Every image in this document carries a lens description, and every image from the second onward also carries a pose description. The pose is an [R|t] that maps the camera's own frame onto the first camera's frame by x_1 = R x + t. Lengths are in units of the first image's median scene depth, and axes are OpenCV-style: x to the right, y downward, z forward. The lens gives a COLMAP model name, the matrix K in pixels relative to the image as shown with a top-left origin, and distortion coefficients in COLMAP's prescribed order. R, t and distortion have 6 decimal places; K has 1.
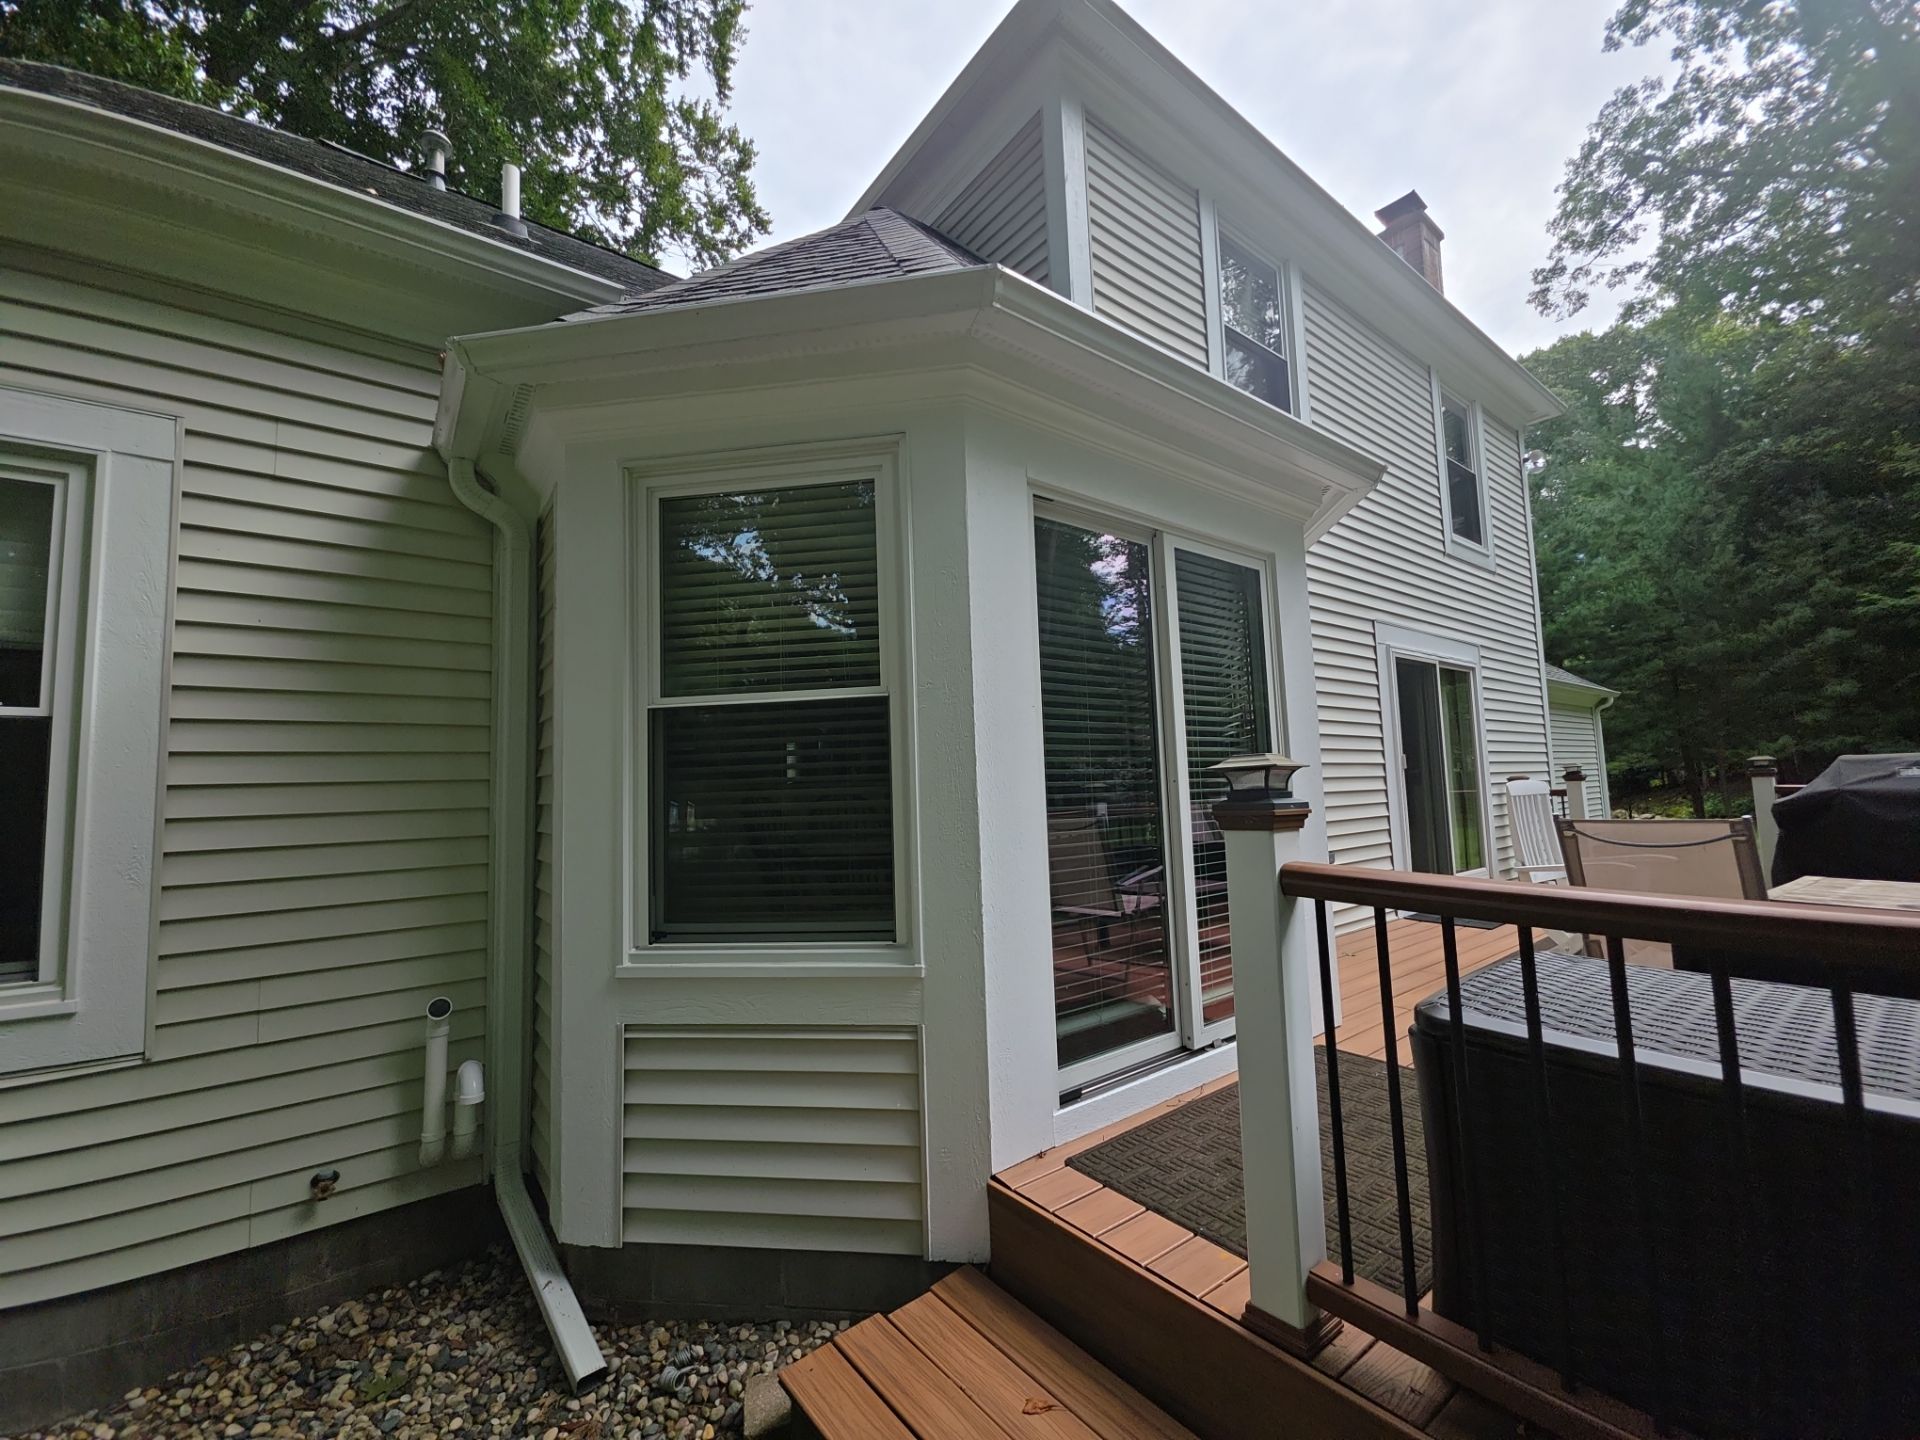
lens RADIAL K [[760.8, 0, 954.7], [0, 760.8, 729.7], [0, 0, 1]] dist [0.011318, -0.008008]
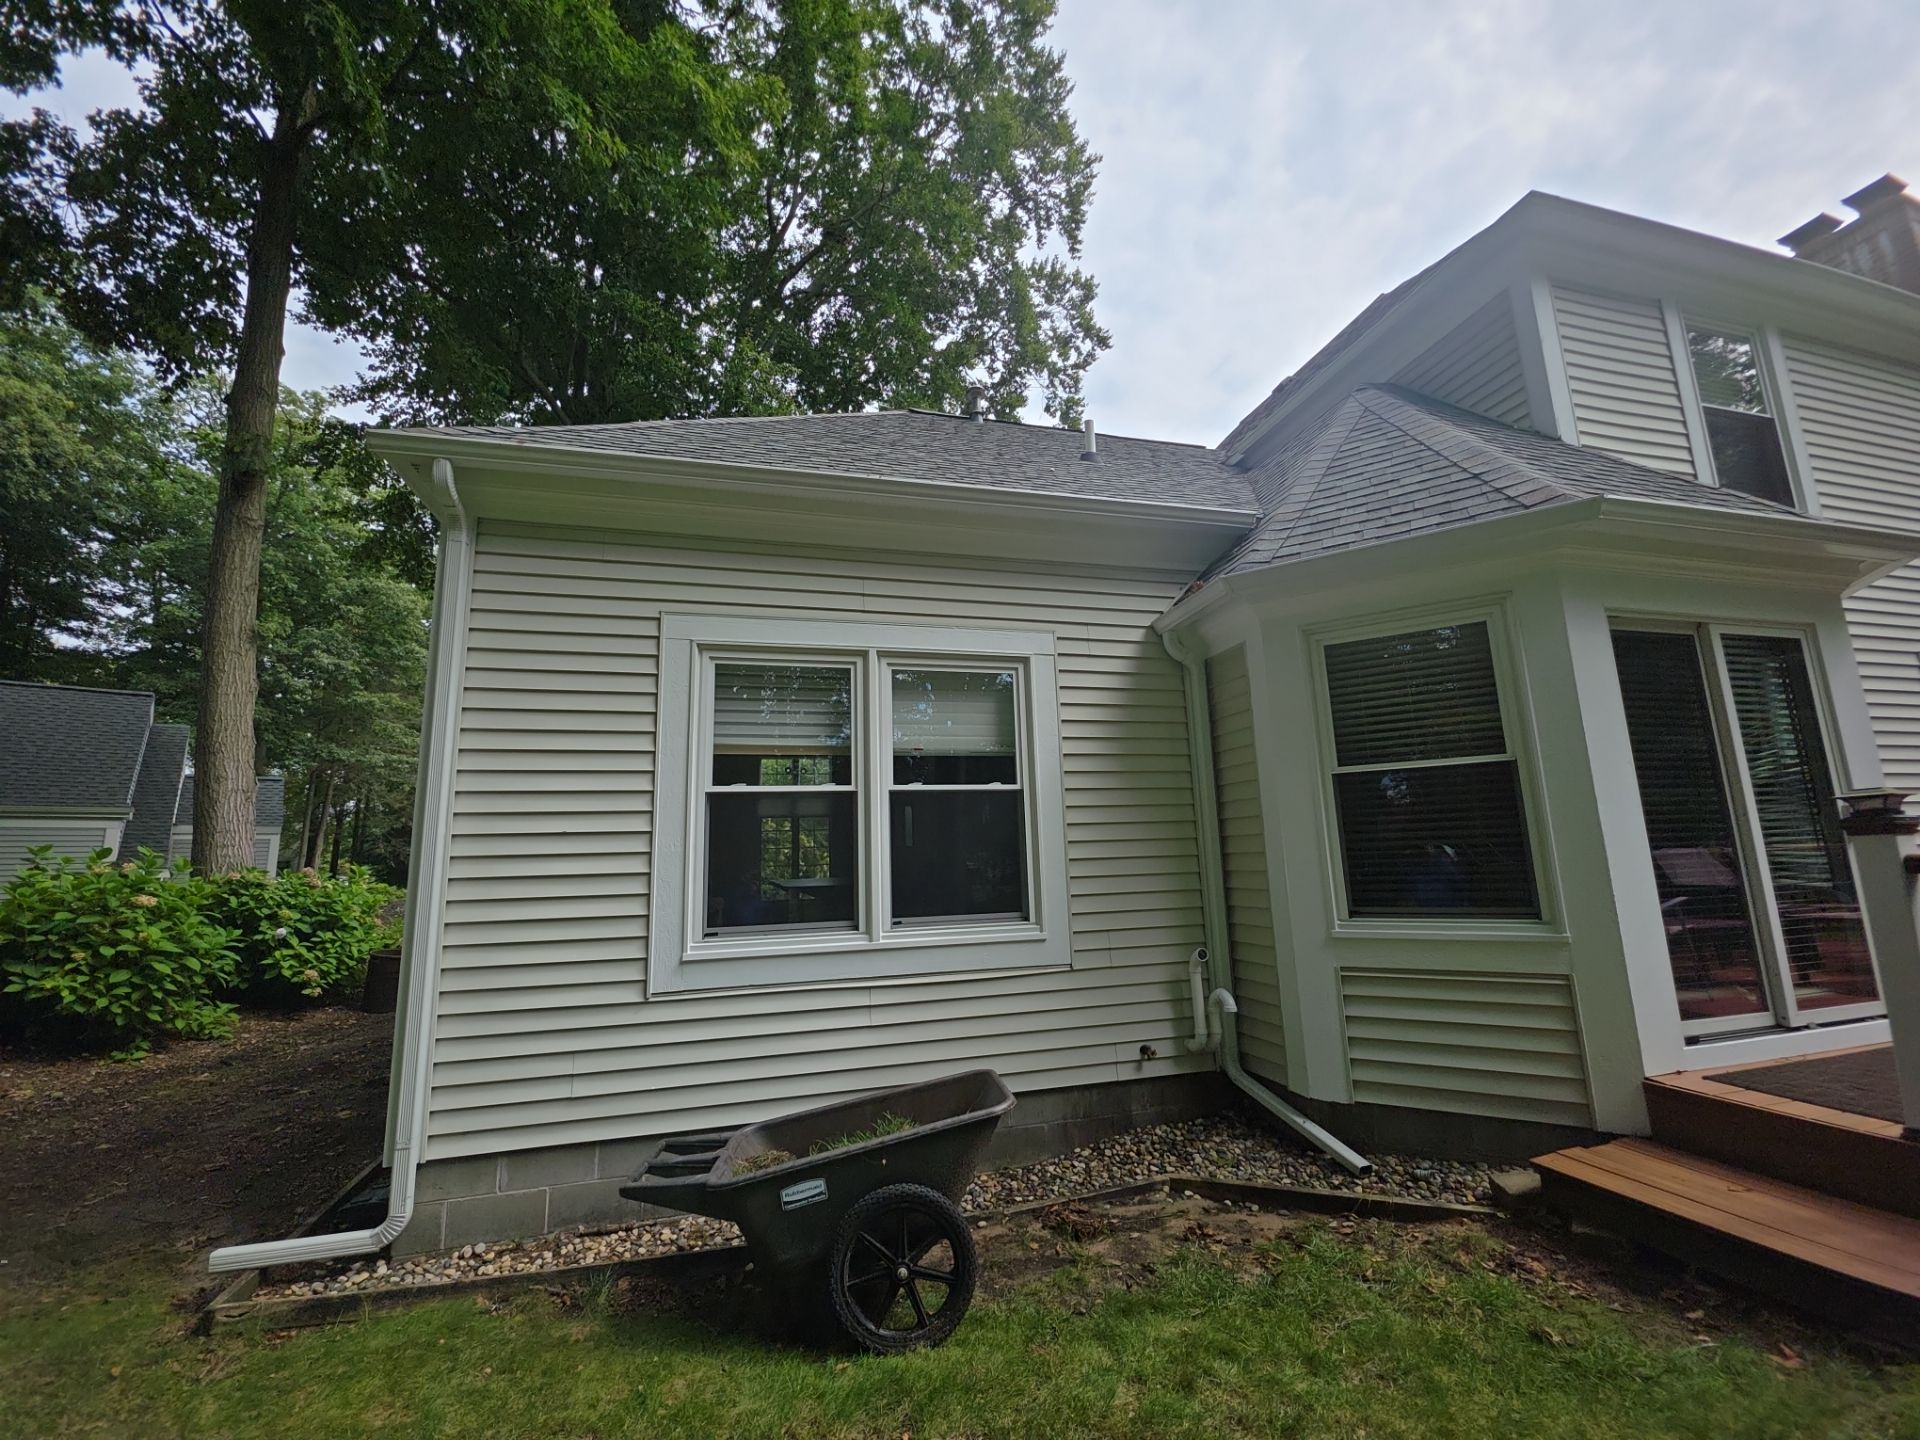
lens RADIAL K [[760.8, 0, 954.7], [0, 760.8, 729.7], [0, 0, 1]] dist [0.011318, -0.008008]
pose [[0.922568, -0.060188, -0.381111, -0.502532], [0.030855, 0.996103, -0.082620, -0.011087], [0.384598, 0.064464, 0.920830, -0.803278]]
